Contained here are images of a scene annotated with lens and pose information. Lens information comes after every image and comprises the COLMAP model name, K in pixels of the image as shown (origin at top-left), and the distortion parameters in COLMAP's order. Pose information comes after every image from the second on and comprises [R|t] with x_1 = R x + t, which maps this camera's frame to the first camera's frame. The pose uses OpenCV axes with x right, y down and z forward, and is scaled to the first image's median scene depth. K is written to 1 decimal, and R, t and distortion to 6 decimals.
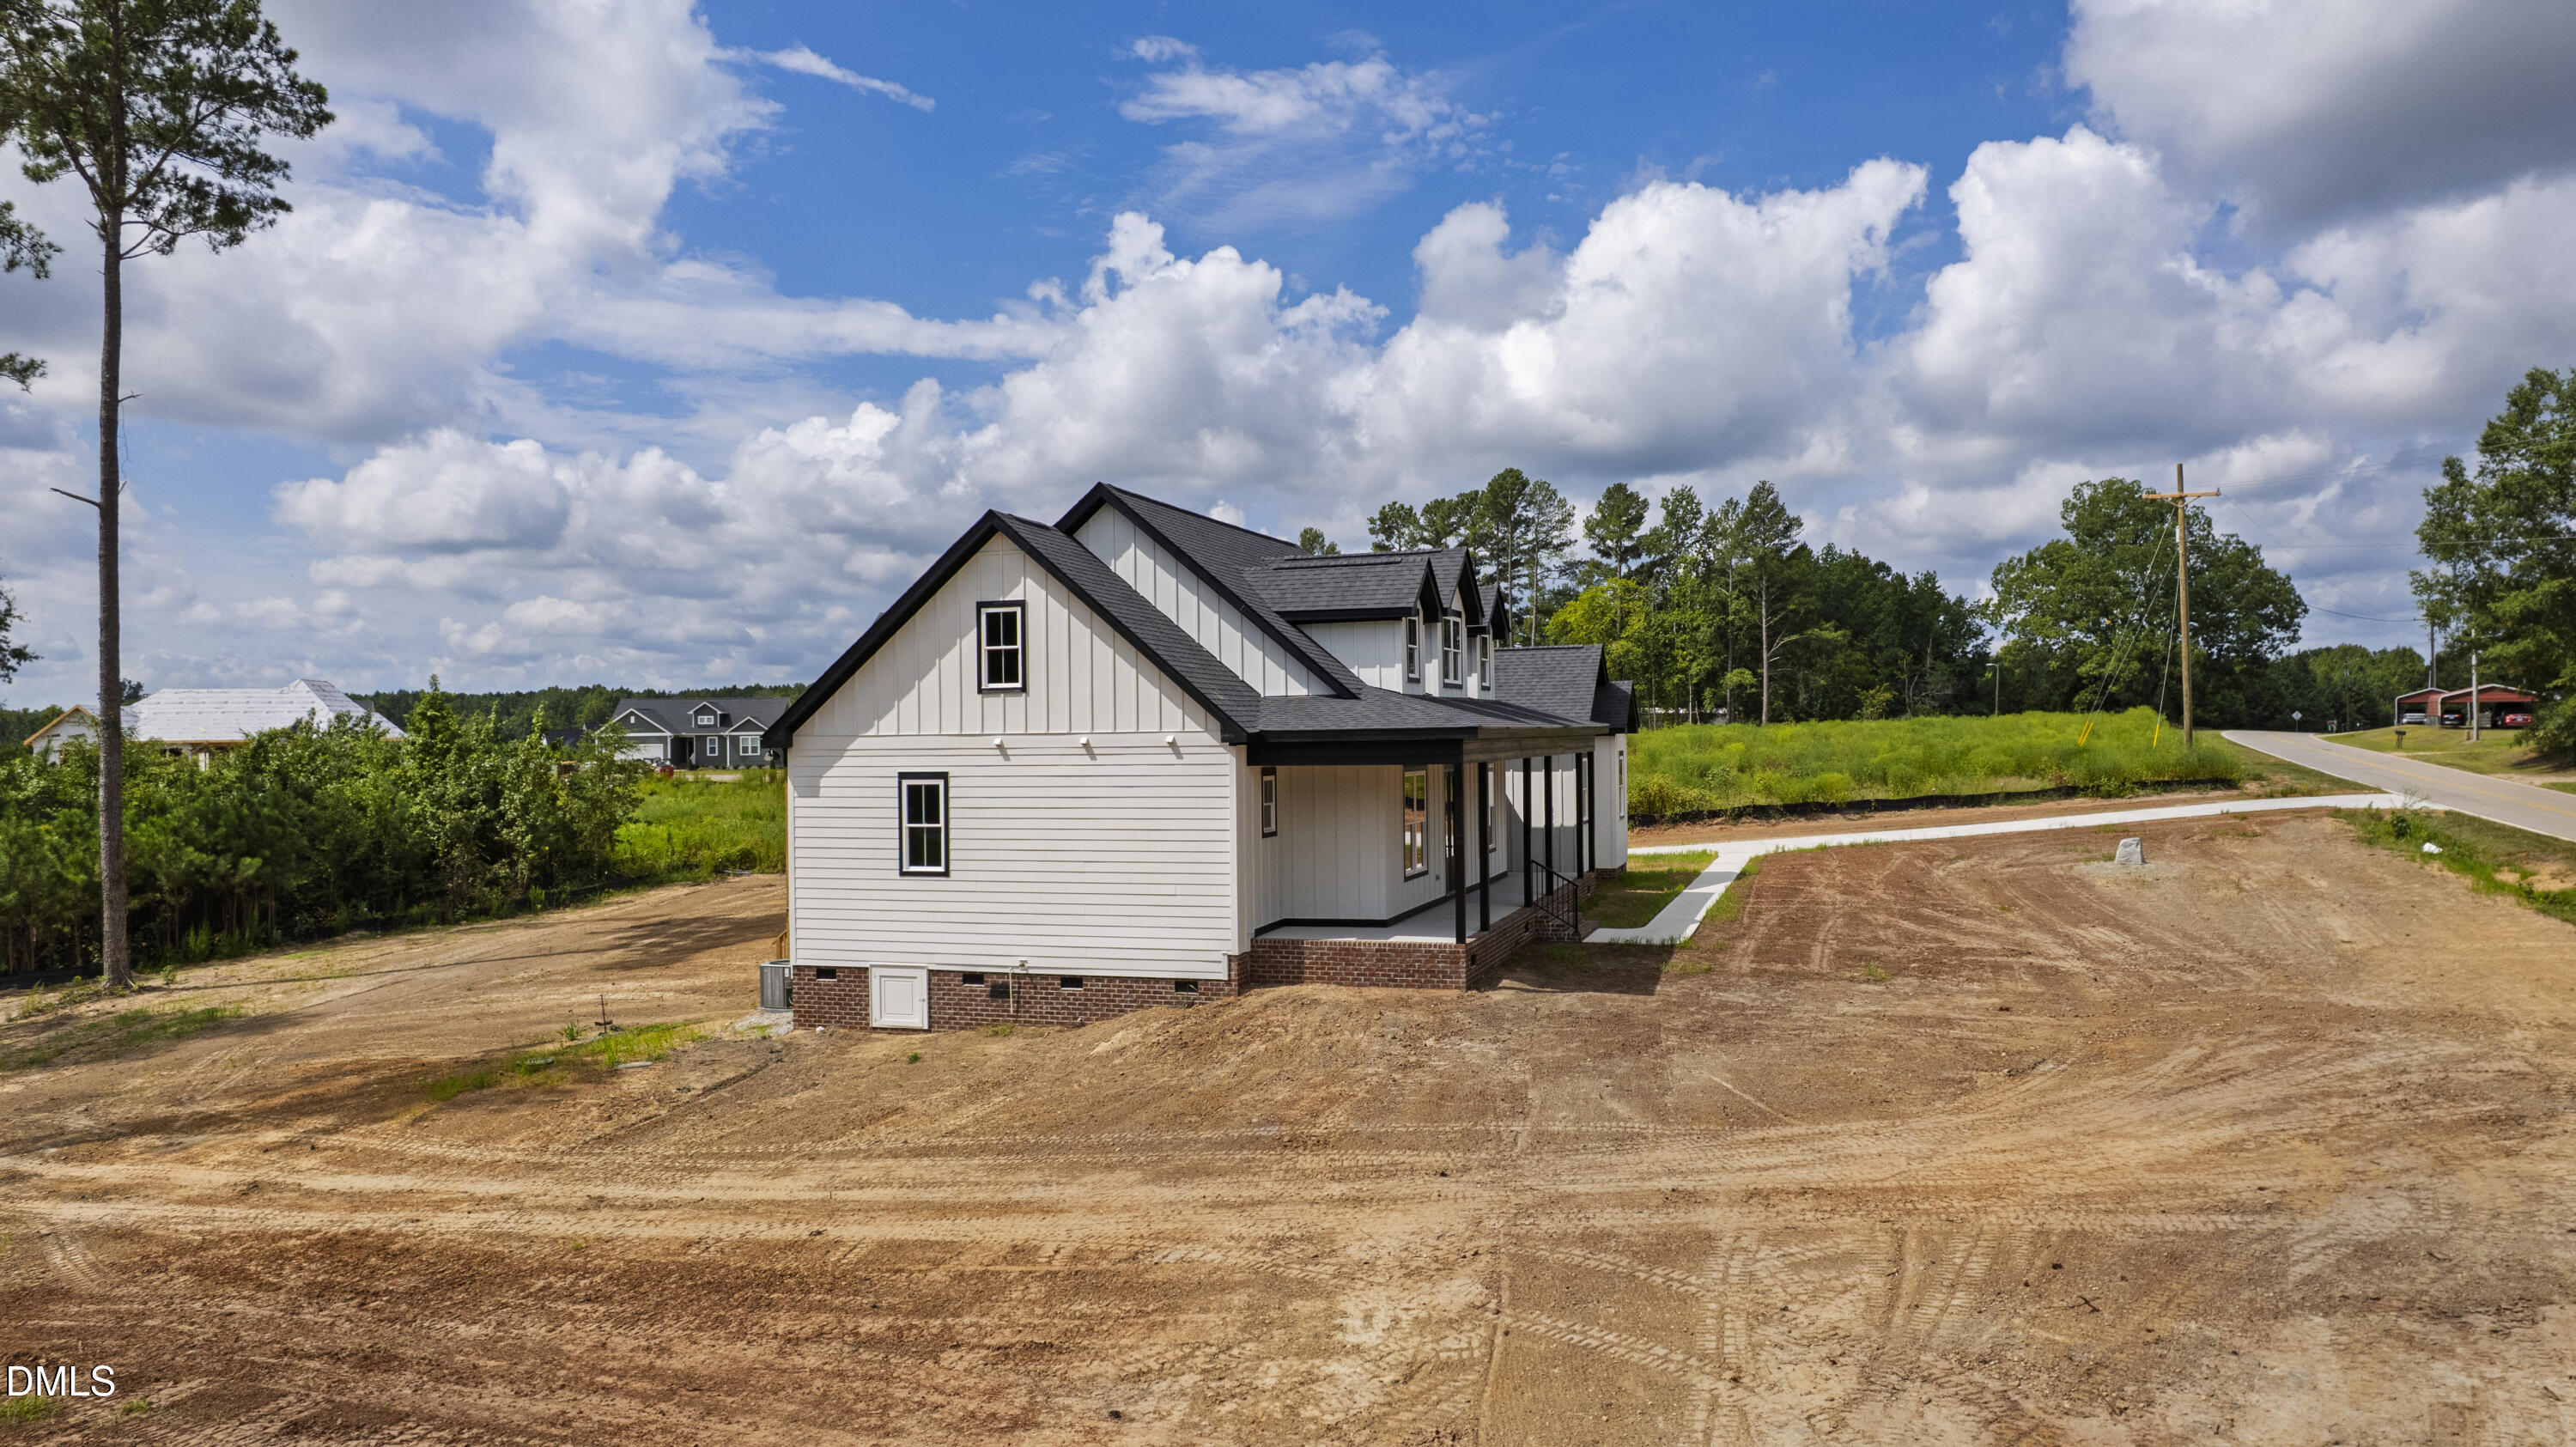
lens RADIAL K [[1729.0, 0, 1341.6], [0, 1729.0, 660.0], [0, 0, 1]] dist [-0.075676, 0.002041]
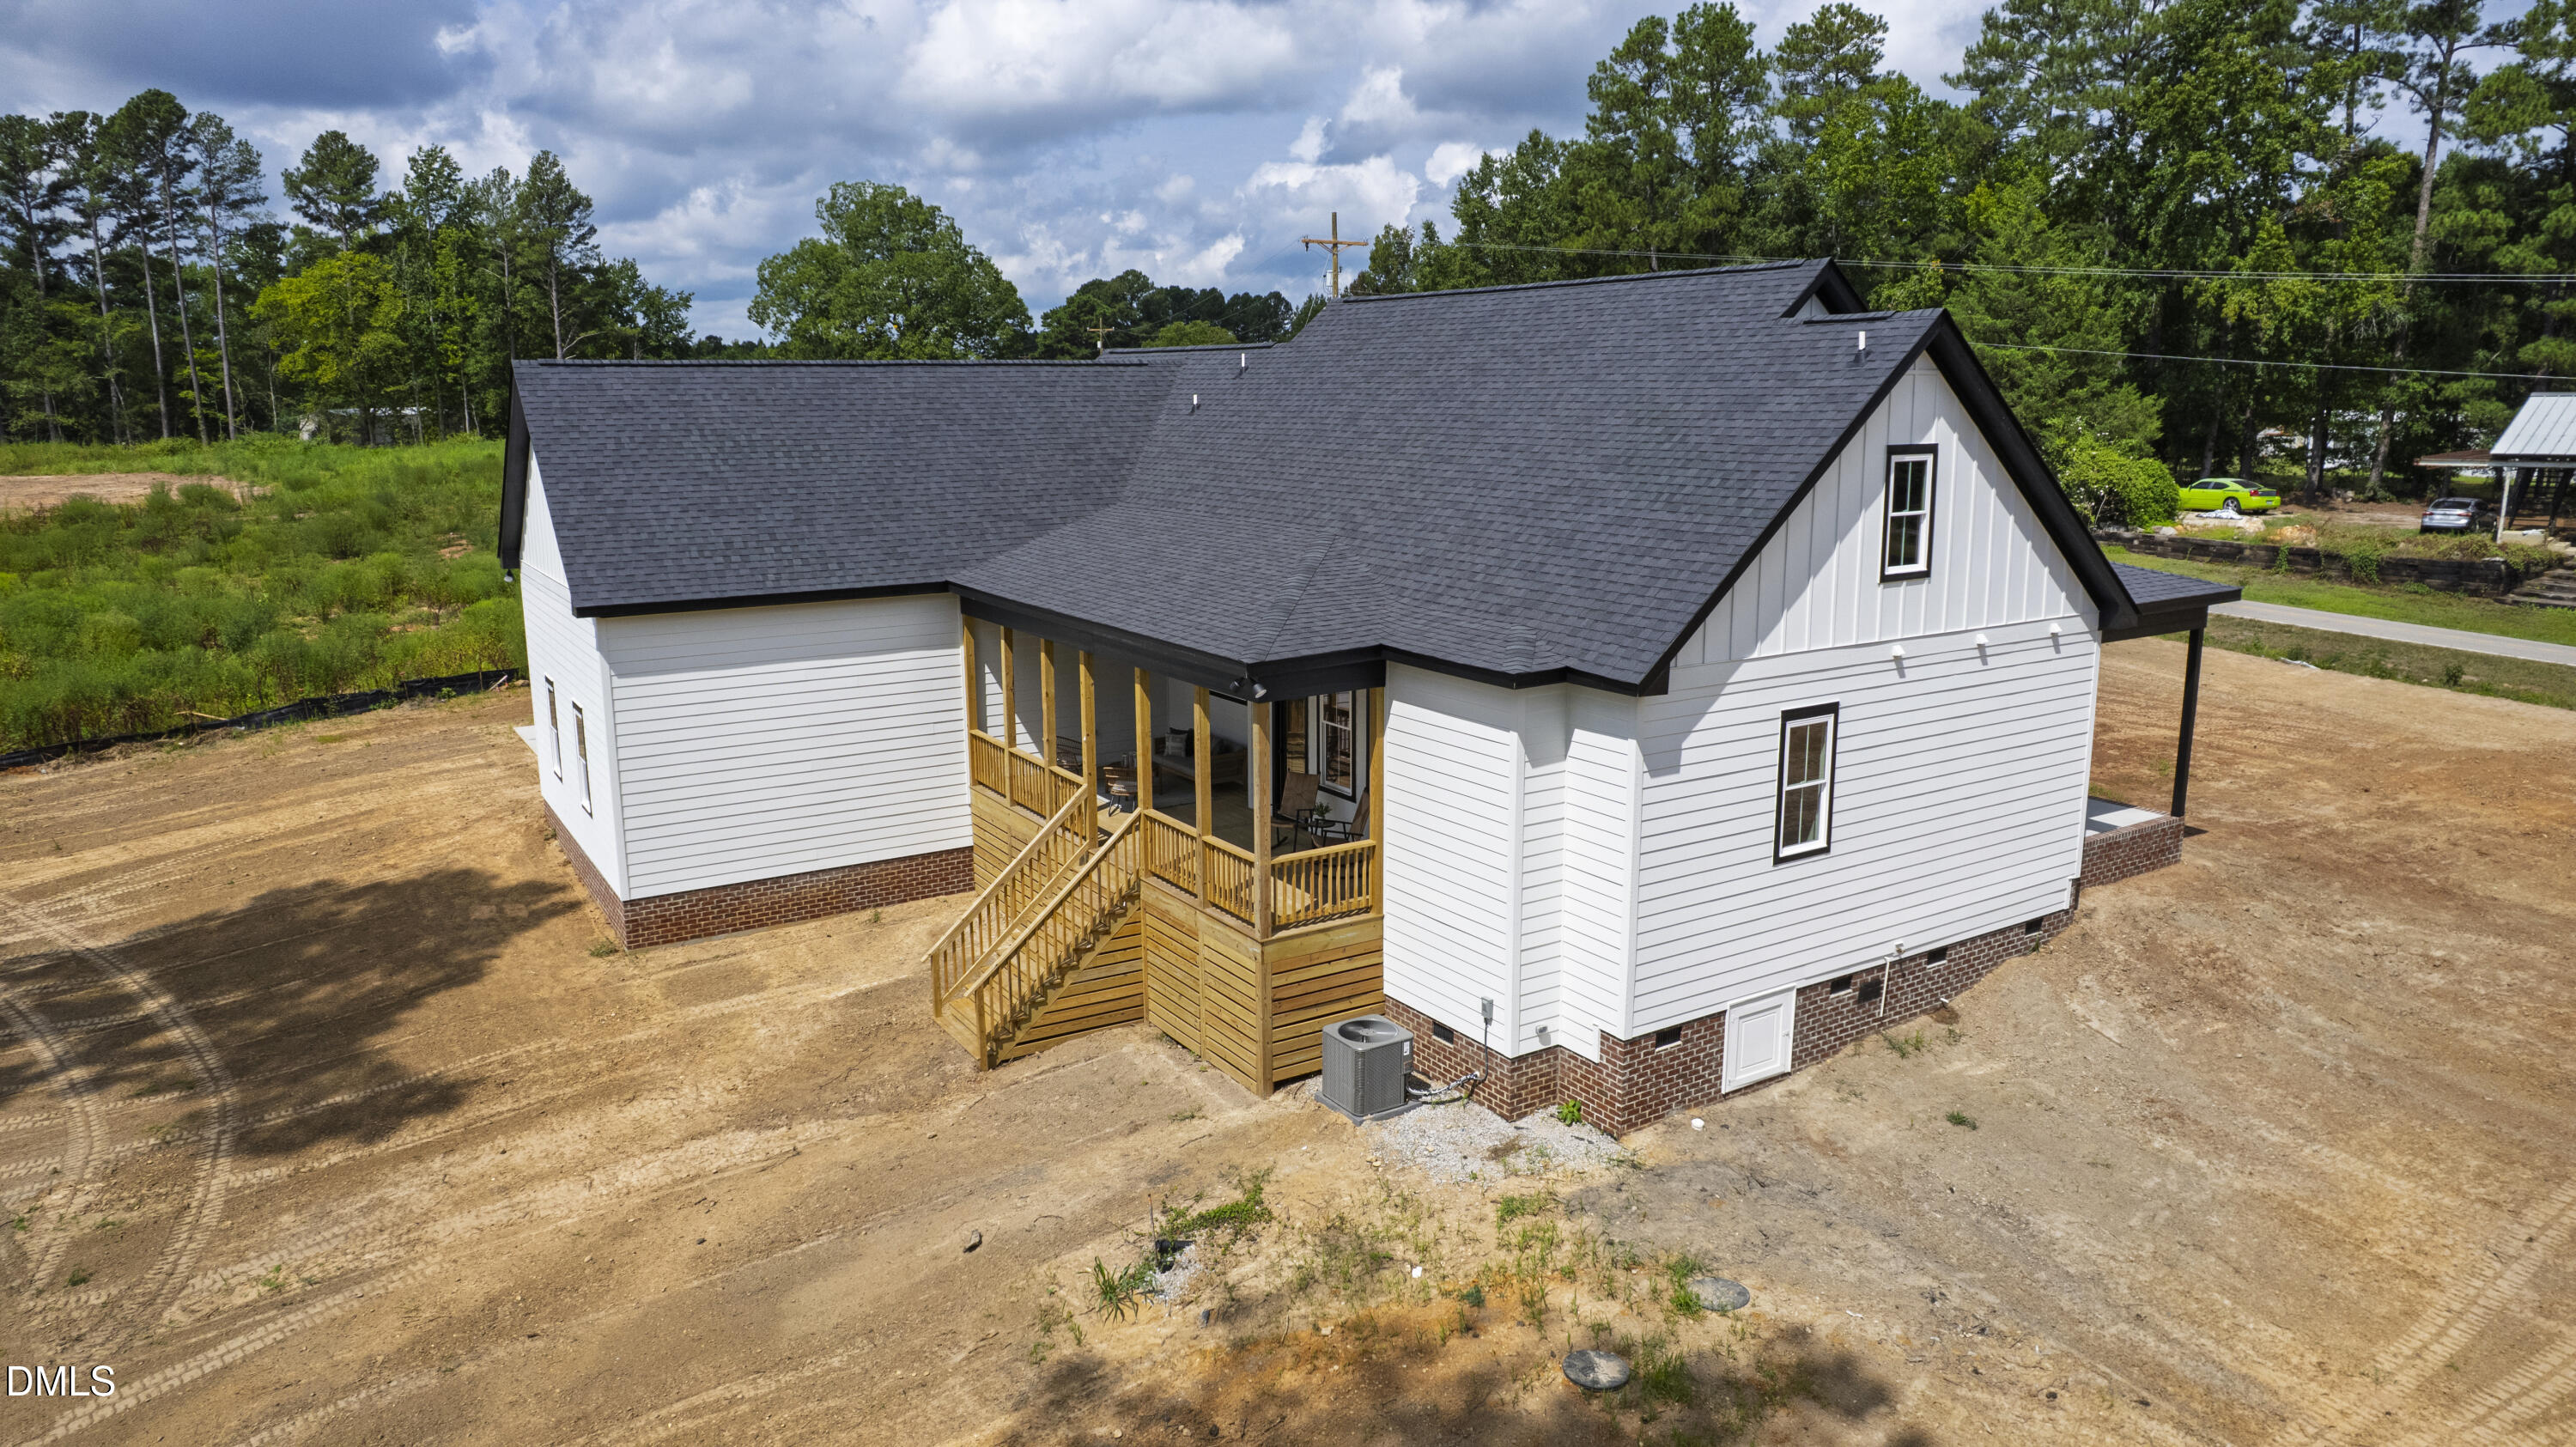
lens RADIAL K [[1638.2, 0, 1279.9], [0, 1638.2, 708.9], [0, 0, 1]] dist [-0.073443, 0.060663]
pose [[0.653249, -0.133274, 0.745321, -0.836263], [-0.037838, 0.977410, 0.207938, -0.055064], [-0.756197, -0.164036, 0.633449, 0.758361]]
